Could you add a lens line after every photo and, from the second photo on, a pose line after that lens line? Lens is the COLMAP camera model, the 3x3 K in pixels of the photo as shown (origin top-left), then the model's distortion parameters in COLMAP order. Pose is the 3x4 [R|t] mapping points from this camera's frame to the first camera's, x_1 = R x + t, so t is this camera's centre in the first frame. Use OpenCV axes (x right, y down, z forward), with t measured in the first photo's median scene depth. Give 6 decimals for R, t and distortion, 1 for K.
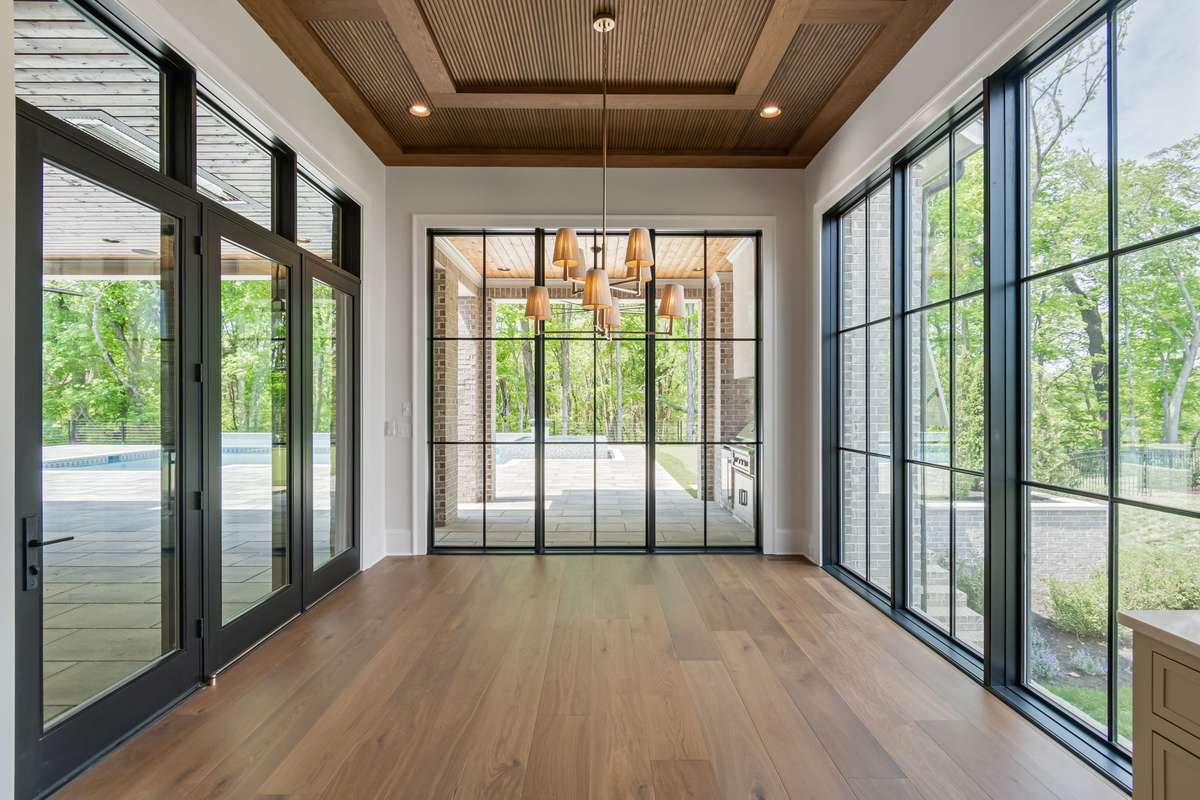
lens RADIAL K [[588.9, 0, 599.8], [0, 588.9, 399.9], [0, 0, 1]] dist [-0.002734, 0.000010]
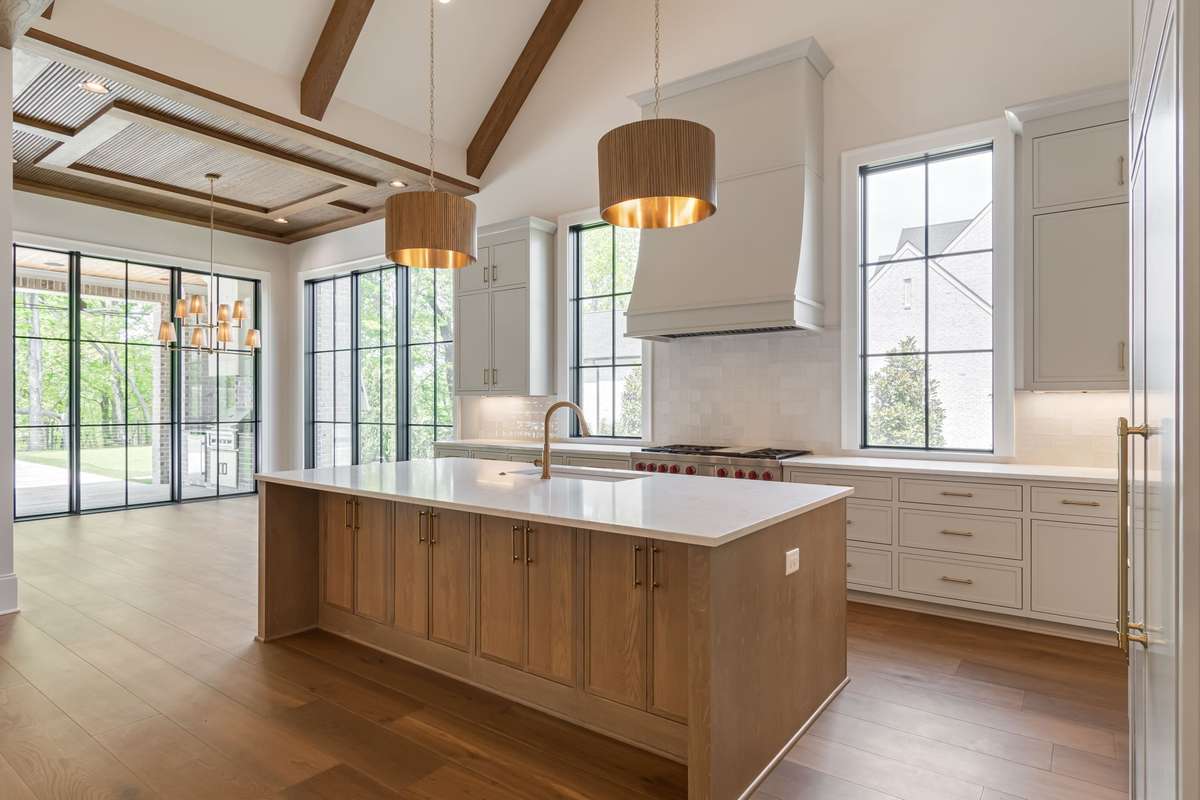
lens RADIAL K [[655.0, 0, 601.5], [0, 655.0, 401.0], [0, 0, 1]] dist [0.000451, 0.000291]
pose [[0.601262, 0.001739, 0.799050, -0.624202], [-0.003283, 0.999995, 0.000294, 0.022135], [-0.799045, -0.002800, 0.601265, -0.817832]]
